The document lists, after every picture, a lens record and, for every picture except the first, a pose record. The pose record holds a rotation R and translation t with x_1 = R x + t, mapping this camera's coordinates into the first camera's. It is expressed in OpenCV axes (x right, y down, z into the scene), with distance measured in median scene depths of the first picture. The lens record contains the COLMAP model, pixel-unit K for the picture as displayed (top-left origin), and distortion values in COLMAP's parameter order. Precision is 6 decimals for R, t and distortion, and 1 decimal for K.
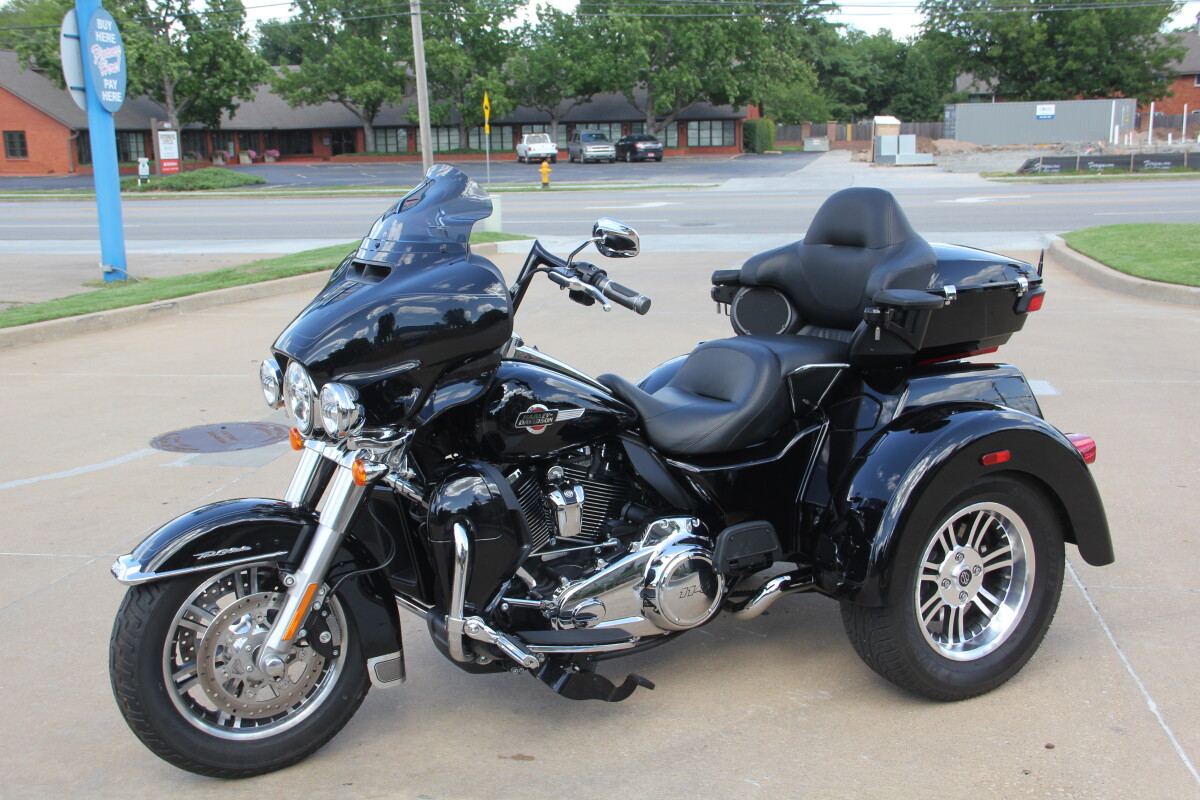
lens RADIAL K [[1312.7, 0, 600.0], [0, 1312.7, 400.0], [0, 0, 1]] dist [-0.061049, 0.303012]
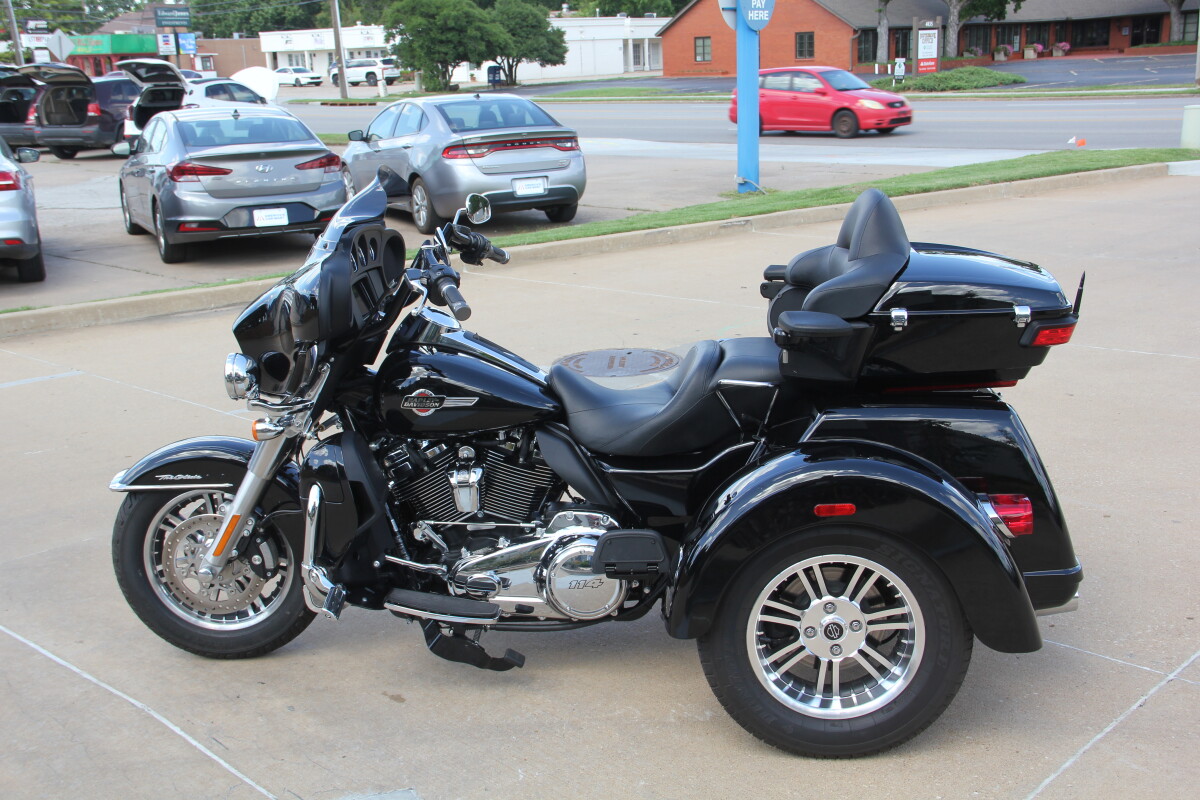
lens RADIAL K [[1330.7, 0, 600.0], [0, 1330.7, 400.0], [0, 0, 1]] dist [-0.005480, 0.235883]
pose [[0.831502, 0.129545, -0.540206, 0.138507], [-0.088947, 0.990931, 0.100721, -0.023068], [0.548354, -0.035701, 0.835484, 0.030451]]
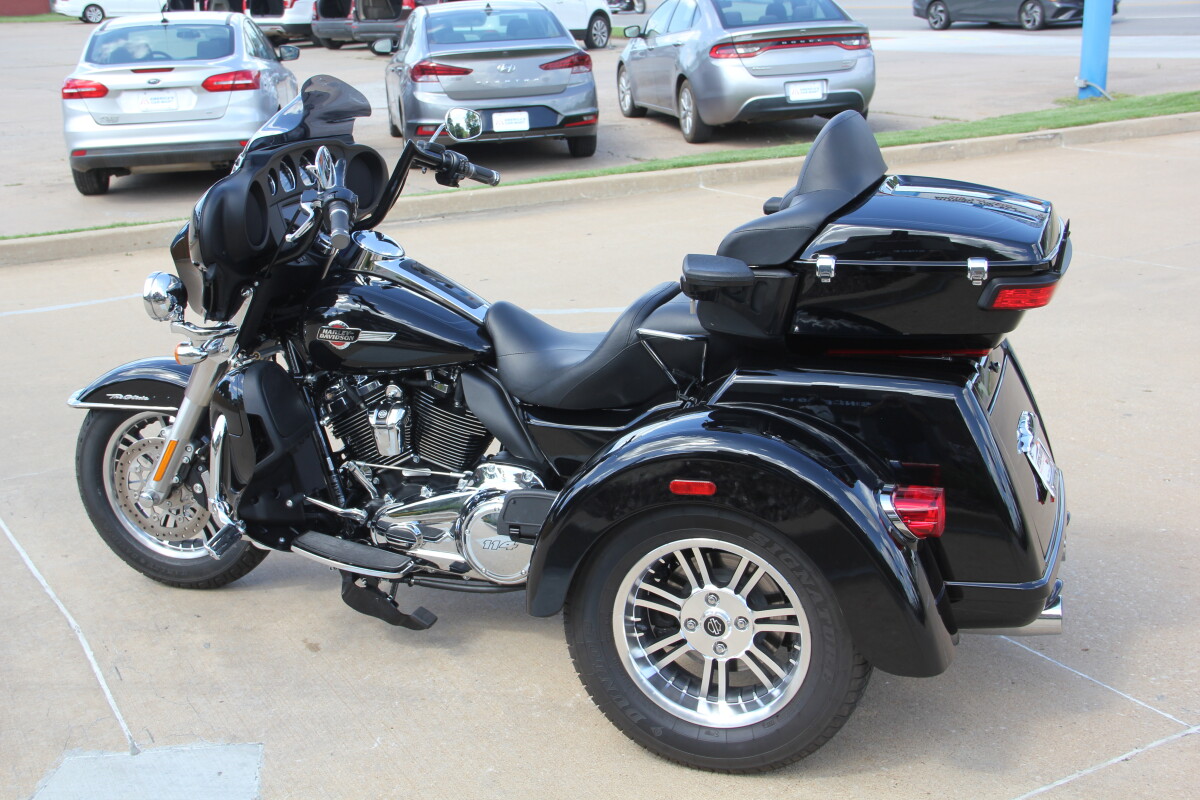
lens RADIAL K [[1465.7, 0, 600.0], [0, 1465.7, 400.0], [0, 0, 1]] dist [0.005766, 0.471777]
pose [[0.656873, 0.208306, -0.724656, 0.188368], [-0.113734, 0.977458, 0.177879, -0.033035], [0.745374, -0.034426, 0.665757, 0.079729]]
